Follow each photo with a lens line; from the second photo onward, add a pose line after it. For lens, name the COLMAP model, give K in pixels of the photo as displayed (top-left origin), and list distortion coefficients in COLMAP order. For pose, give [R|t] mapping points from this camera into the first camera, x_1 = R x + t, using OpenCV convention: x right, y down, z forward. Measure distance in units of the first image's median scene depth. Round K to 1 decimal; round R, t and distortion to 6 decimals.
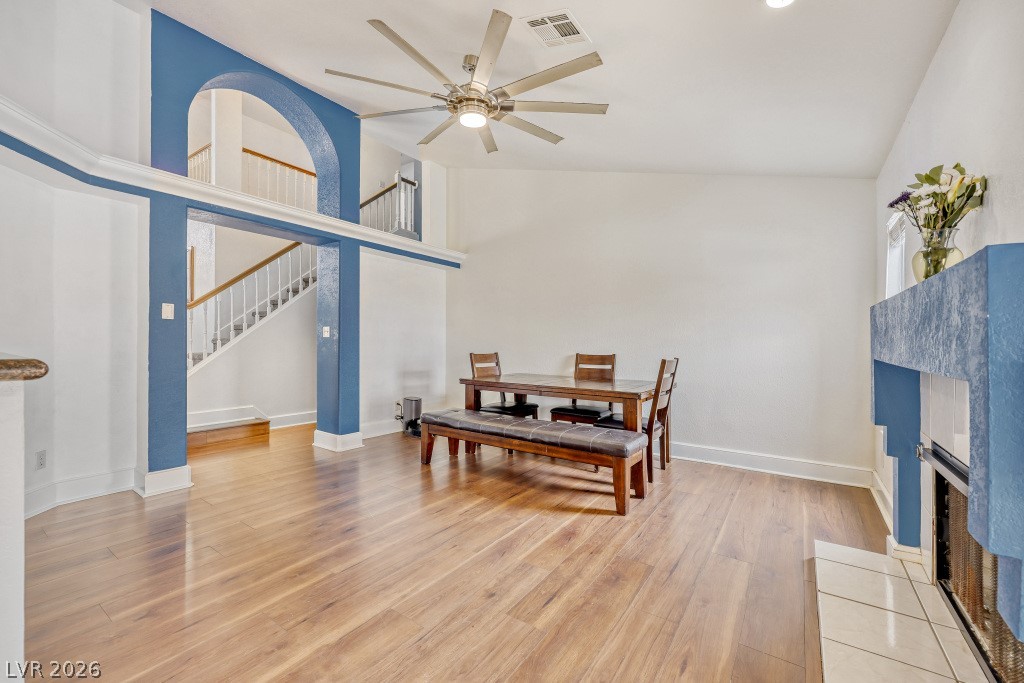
lens RADIAL K [[413.3, 0, 529.5], [0, 413.3, 344.7], [0, 0, 1]] dist [0.000907, 0.000072]
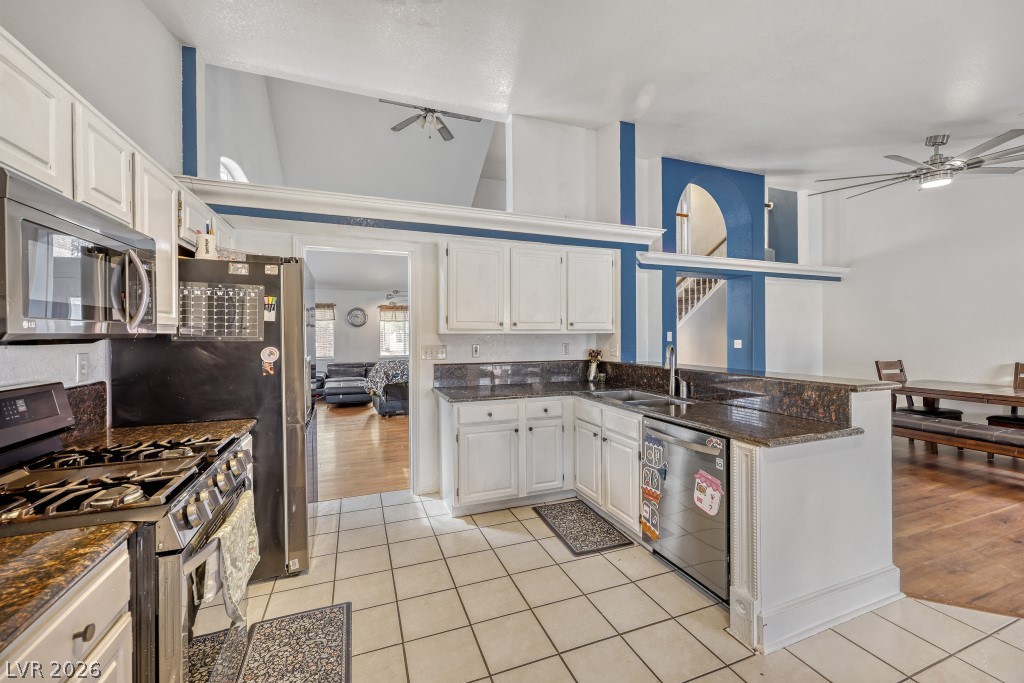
lens RADIAL K [[413.3, 0, 528.0], [0, 413.3, 346.5], [0, 0, 1]] dist [0.000907, 0.000072]
pose [[0.828121, -0.007481, -0.560499, -0.304466], [0.022967, 0.999524, 0.020592, -0.065947], [0.560078, -0.029926, 0.827899, -0.496317]]
